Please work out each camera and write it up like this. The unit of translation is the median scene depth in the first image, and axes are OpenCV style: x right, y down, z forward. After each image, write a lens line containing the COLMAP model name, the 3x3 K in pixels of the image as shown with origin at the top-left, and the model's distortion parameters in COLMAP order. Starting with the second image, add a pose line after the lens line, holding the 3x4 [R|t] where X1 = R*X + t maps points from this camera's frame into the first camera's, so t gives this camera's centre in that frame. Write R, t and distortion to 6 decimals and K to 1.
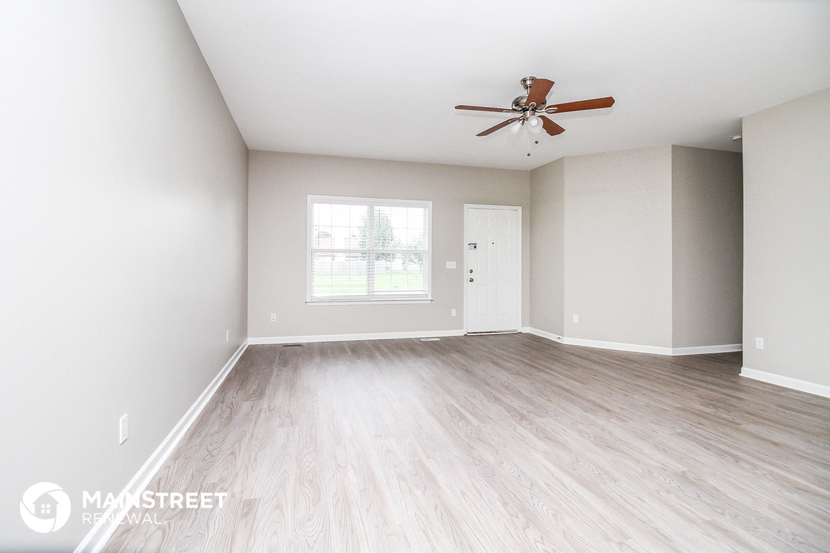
lens RADIAL K [[387.5, 0, 415.1], [0, 387.5, 263.0], [0, 0, 1]] dist [-0.006013, -0.001328]
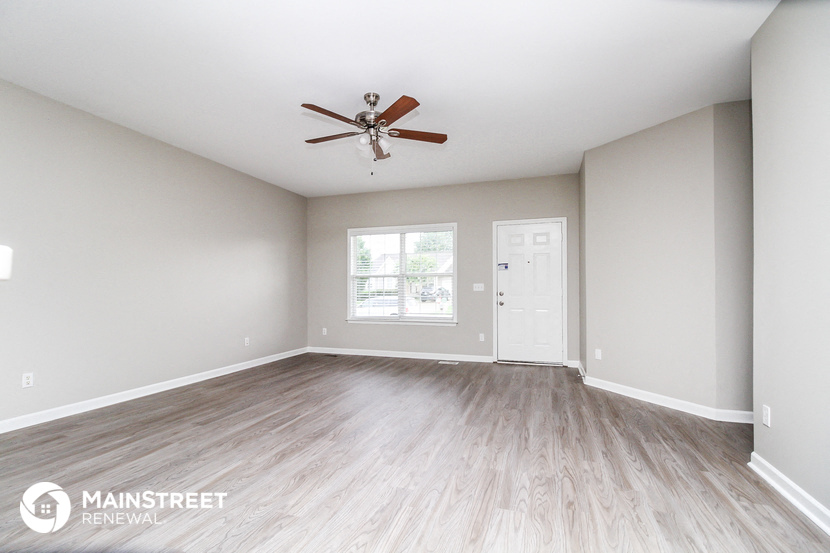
lens RADIAL K [[376.0, 0, 412.1], [0, 376.0, 276.2], [0, 0, 1]] dist [-0.000056, -0.000555]
pose [[0.834330, -0.029402, -0.550481, 0.522831], [0.012897, 0.999344, -0.033829, 0.008306], [0.551115, 0.021124, 0.834162, 0.154477]]
